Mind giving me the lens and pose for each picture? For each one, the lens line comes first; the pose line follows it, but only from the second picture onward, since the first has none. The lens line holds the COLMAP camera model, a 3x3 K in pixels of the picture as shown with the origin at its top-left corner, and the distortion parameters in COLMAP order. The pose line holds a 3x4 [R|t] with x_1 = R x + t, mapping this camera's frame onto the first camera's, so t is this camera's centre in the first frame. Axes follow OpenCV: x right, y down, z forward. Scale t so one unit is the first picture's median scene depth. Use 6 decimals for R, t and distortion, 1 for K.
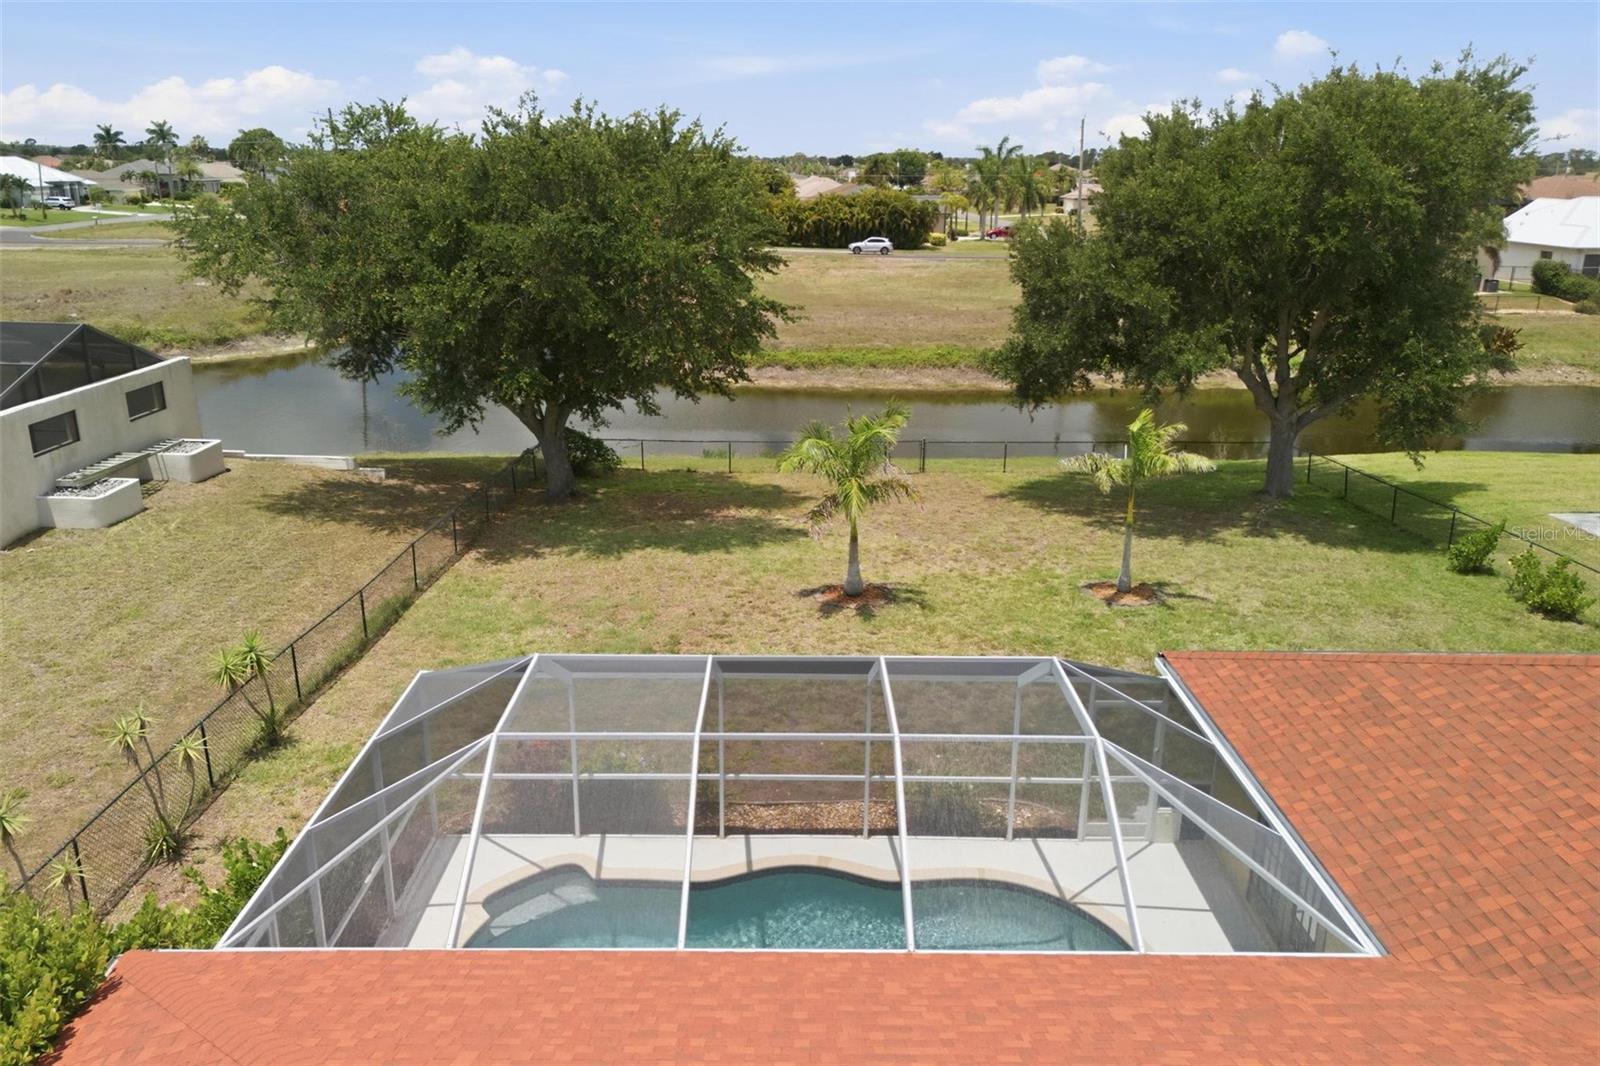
lens RADIAL K [[1174.9, 0, 800.0], [0, 1174.9, 533.0], [0, 0, 1]] dist [0.066500, -0.100686]
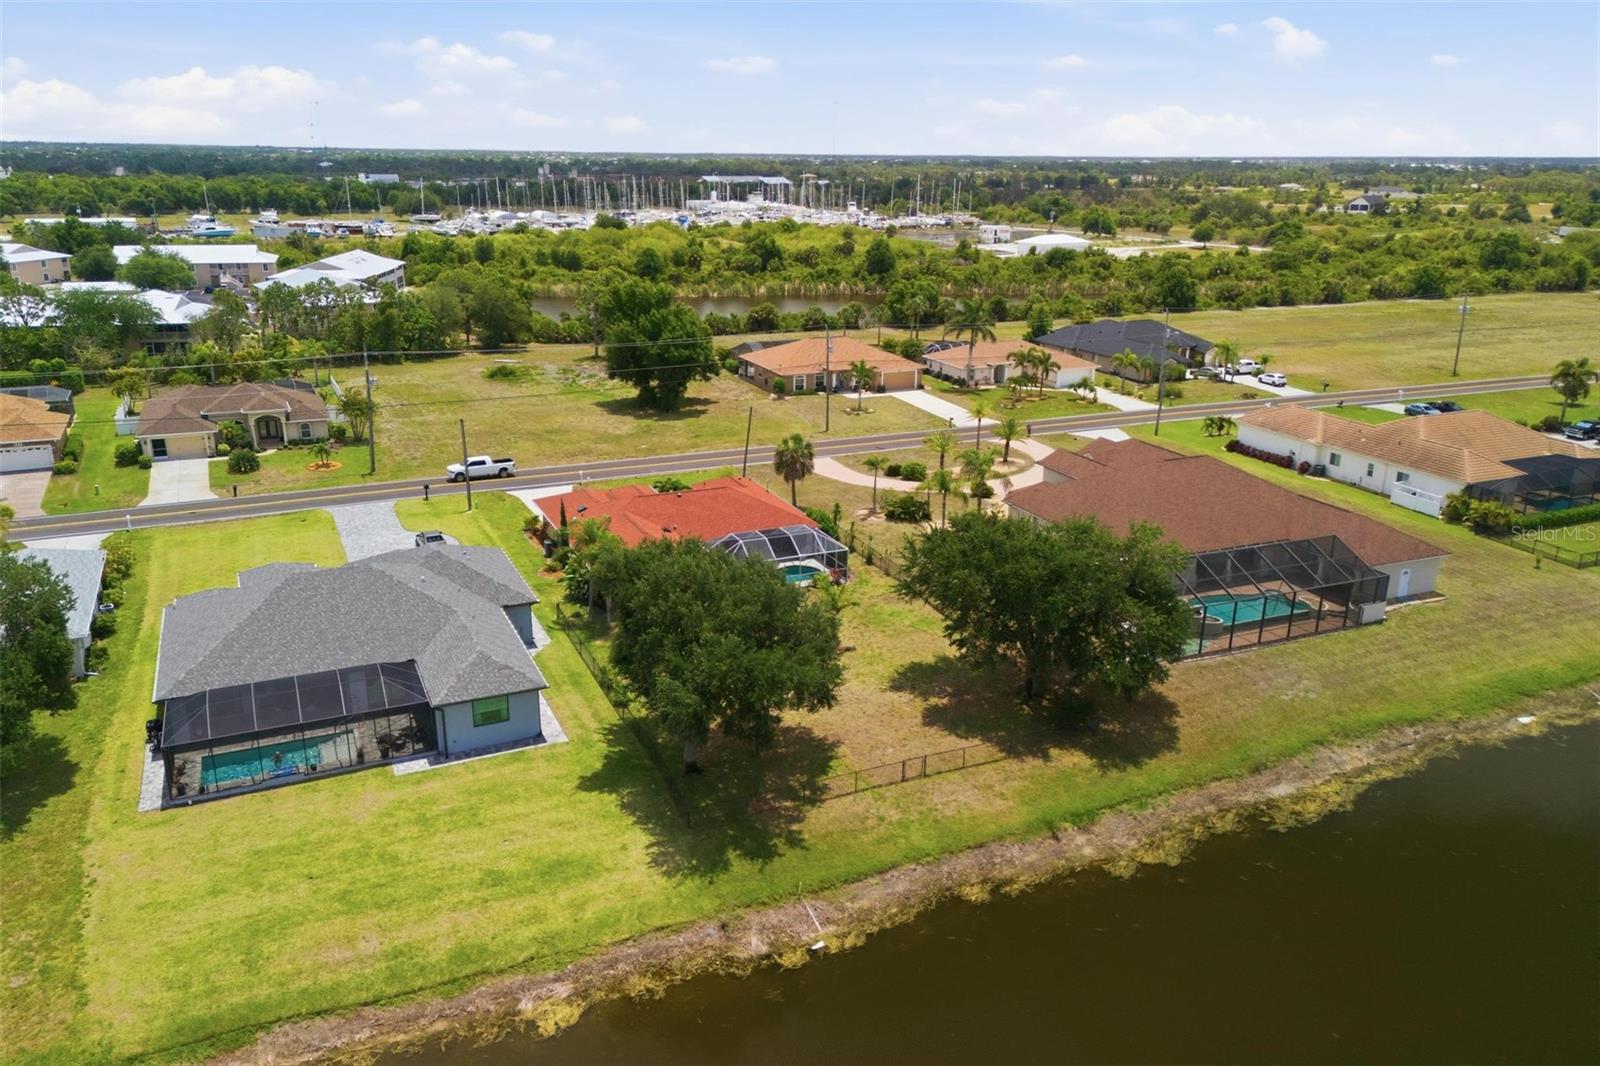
lens RADIAL K [[1220.8, 0, 796.4], [0, 1220.8, 516.1], [0, 0, 1]] dist [0.081202, -0.095823]
pose [[-0.915105, 0.104483, -0.389443, 1.059475], [-0.133551, 0.832788, 0.537241, -1.521544], [0.380456, 0.543642, -0.748135, 2.530779]]
